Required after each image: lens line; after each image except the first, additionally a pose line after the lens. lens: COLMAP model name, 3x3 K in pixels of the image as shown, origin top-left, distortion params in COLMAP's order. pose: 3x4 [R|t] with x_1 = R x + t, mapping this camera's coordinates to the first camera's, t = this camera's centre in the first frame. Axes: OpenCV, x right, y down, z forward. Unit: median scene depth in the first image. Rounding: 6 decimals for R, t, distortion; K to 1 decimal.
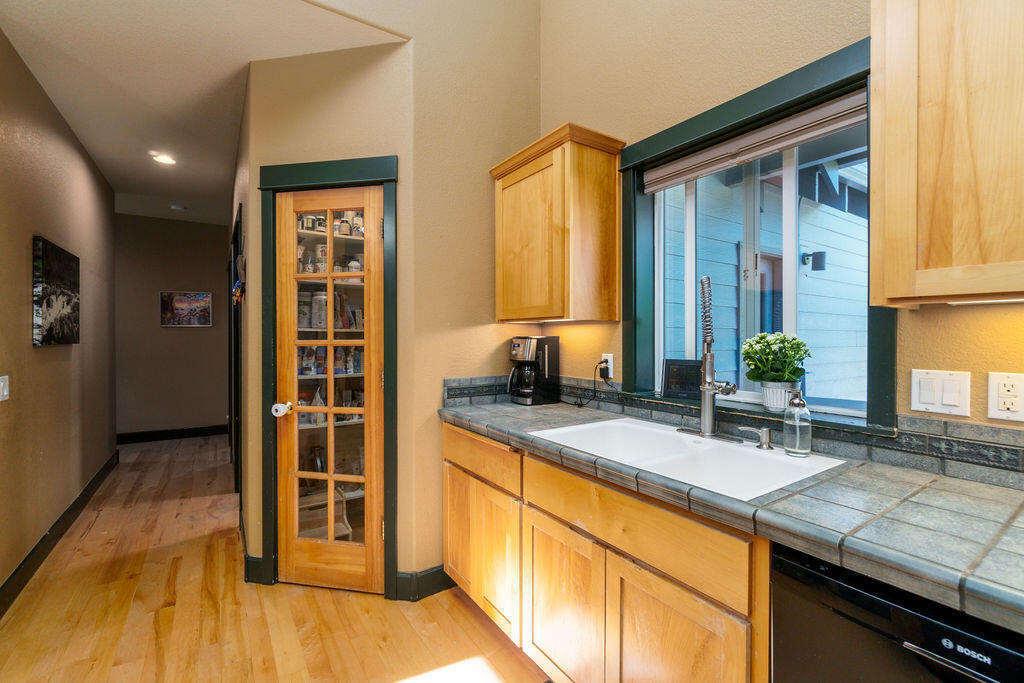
lens RADIAL K [[444.9, 0, 509.2], [0, 444.9, 338.7], [0, 0, 1]] dist [-0.004505, 0.001384]
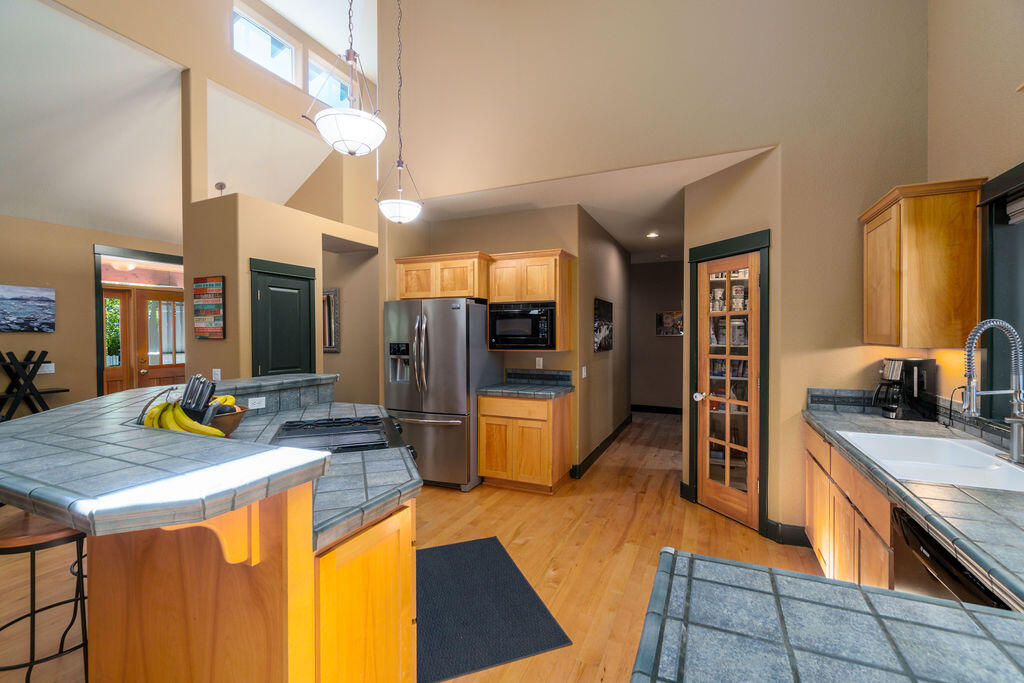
lens RADIAL K [[444.9, 0, 513.3], [0, 444.9, 340.7], [0, 0, 1]] dist [-0.004505, 0.001384]
pose [[0.532230, 0.010380, -0.846536, 0.490710], [-0.002120, 0.999938, 0.010928, -0.061537], [0.846597, -0.004021, 0.532219, -0.431978]]
